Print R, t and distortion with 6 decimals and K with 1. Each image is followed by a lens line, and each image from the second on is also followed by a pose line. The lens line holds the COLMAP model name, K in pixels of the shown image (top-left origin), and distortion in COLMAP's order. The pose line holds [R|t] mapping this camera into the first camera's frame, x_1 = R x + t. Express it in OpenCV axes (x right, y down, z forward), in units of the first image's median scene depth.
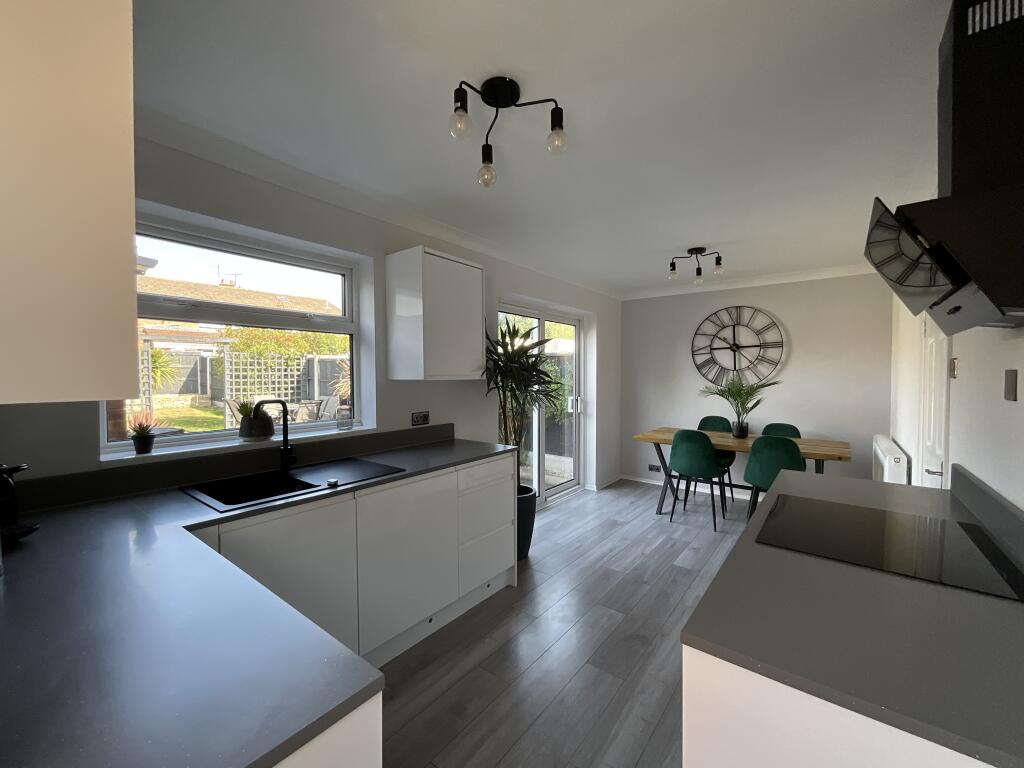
lens RADIAL K [[416.4, 0, 511.5], [0, 416.4, 386.6], [0, 0, 1]] dist [-0.003059, -0.000017]
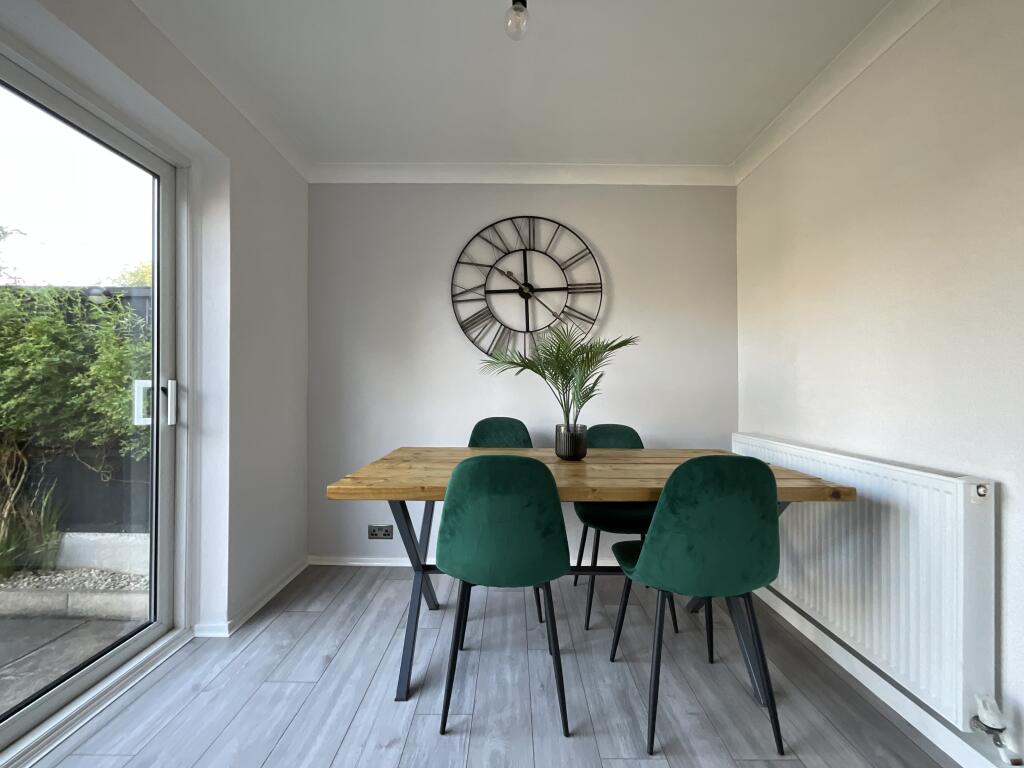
lens RADIAL K [[416.4, 0, 511.5], [0, 416.4, 386.6], [0, 0, 1]] dist [-0.003059, -0.000017]
pose [[0.786129, 0.006696, 0.618027, 0.181642], [0.016106, 0.999380, -0.031314, 0.048157], [-0.617853, 0.034570, 0.785533, 0.578629]]
